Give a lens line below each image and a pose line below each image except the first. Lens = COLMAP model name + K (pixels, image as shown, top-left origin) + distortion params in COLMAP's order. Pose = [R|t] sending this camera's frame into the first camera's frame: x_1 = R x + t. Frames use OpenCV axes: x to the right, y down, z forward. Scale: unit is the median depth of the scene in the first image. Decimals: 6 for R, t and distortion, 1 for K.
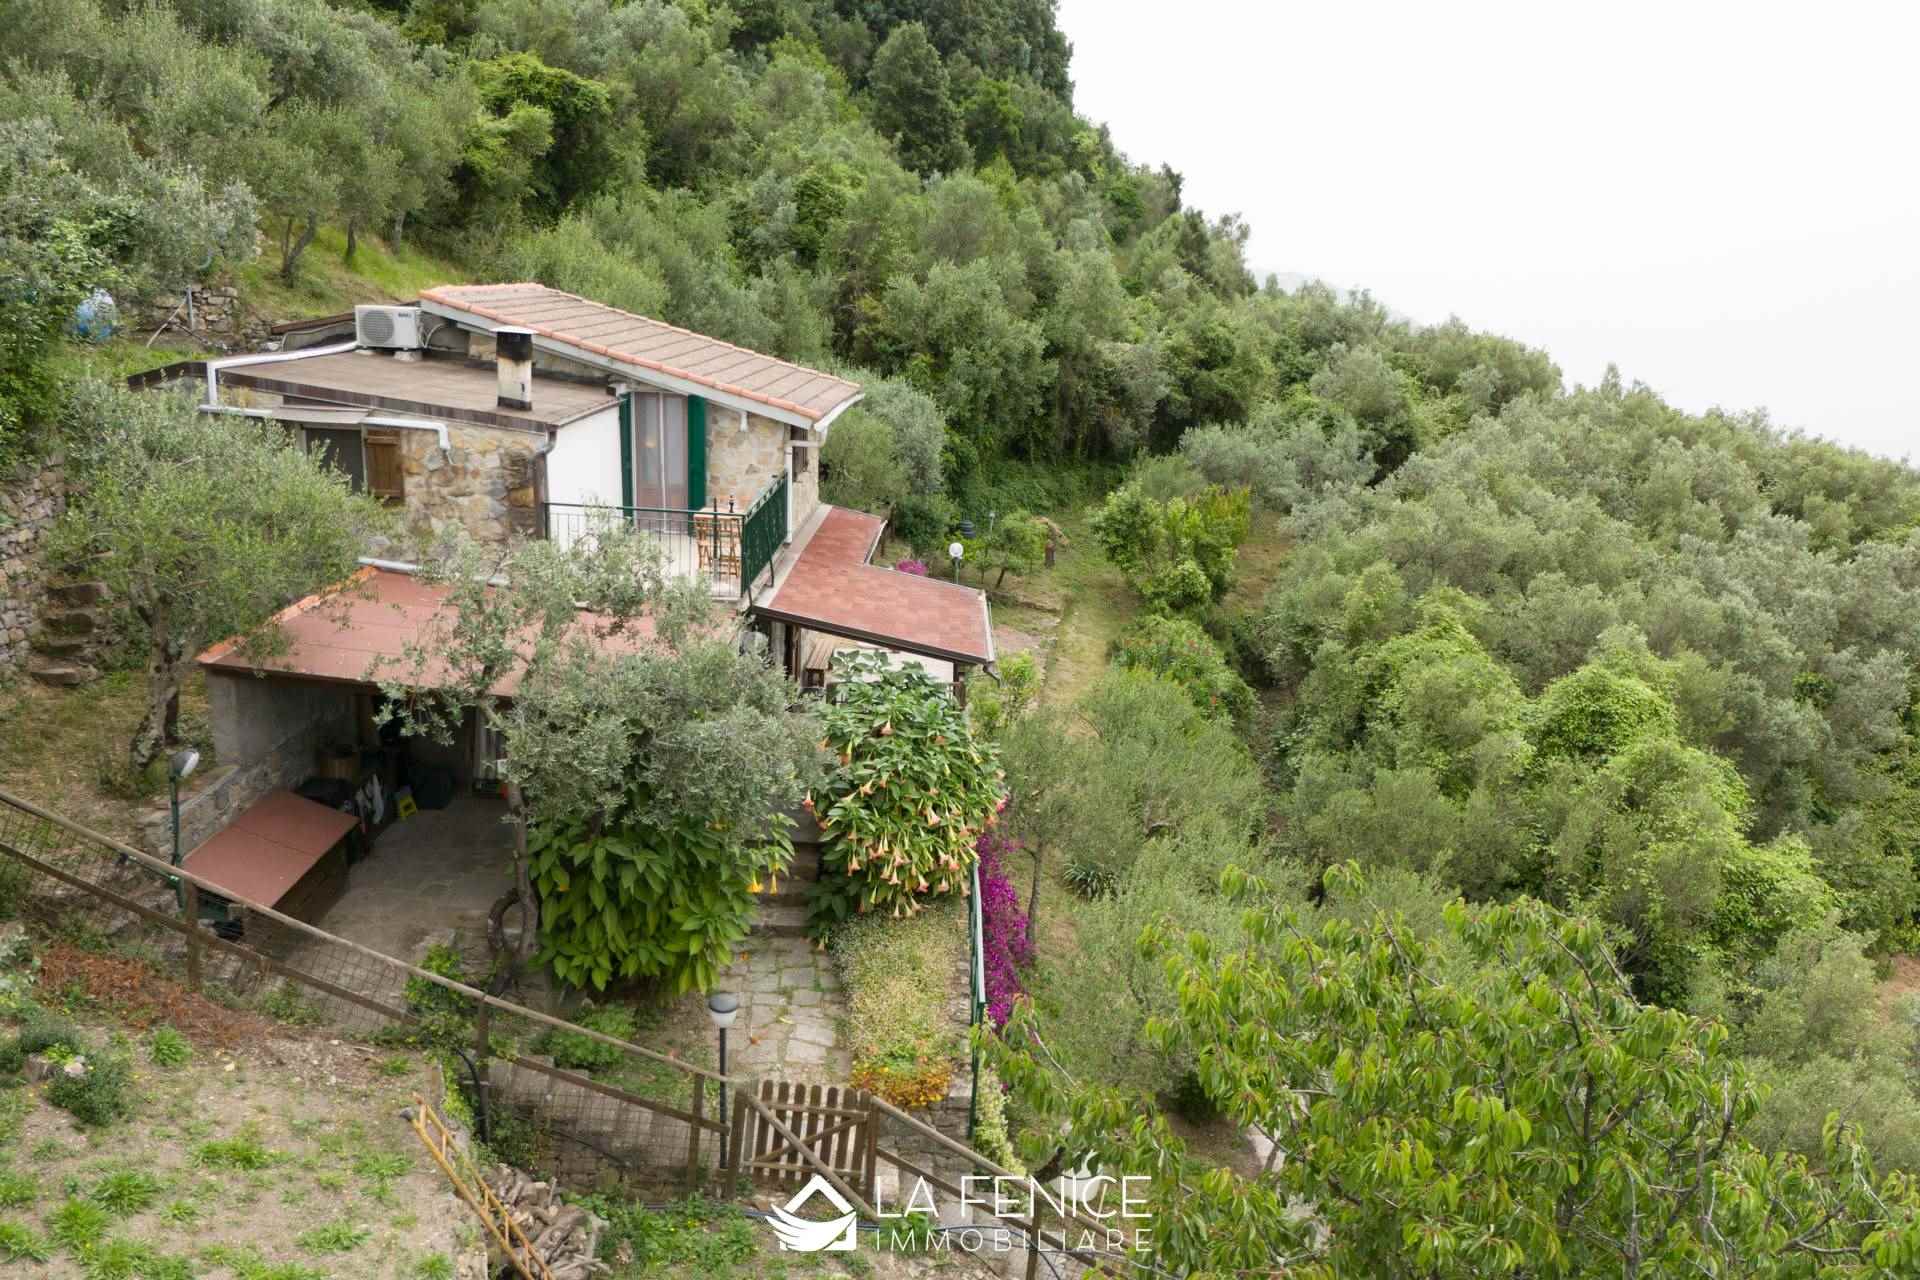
lens RADIAL K [[1465.7, 0, 957.9], [0, 1465.7, 649.1], [0, 0, 1]] dist [0.065163, -0.055800]
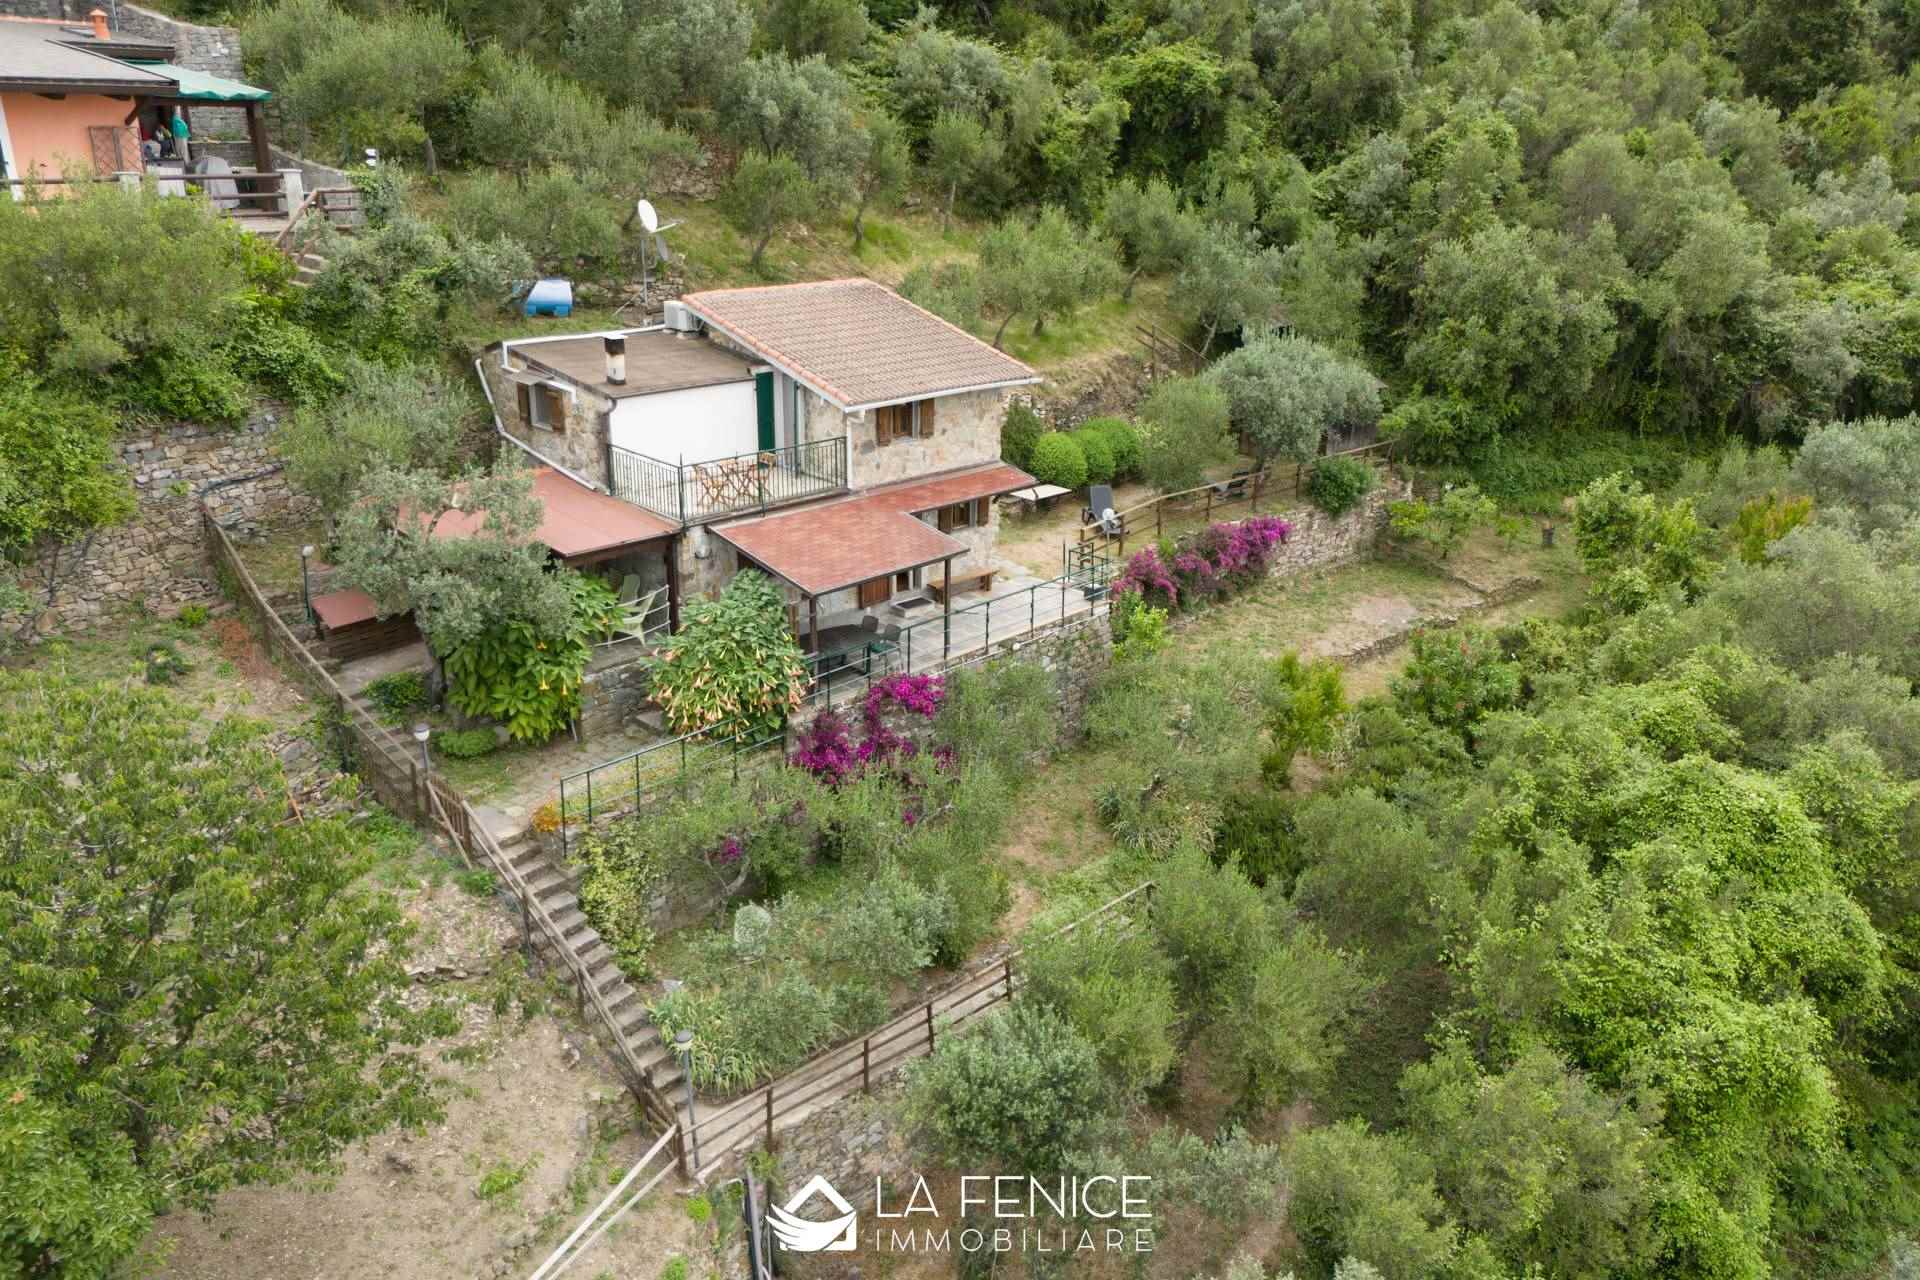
lens RADIAL K [[1437.4, 0, 960.0], [0, 1437.4, 640.0], [0, 0, 1]] dist [0.090534, -0.081418]
pose [[0.722102, 0.218007, -0.656537, 1.103945], [-0.165727, 0.975926, 0.141785, -0.177478], [0.671642, 0.006422, 0.740848, 0.066336]]
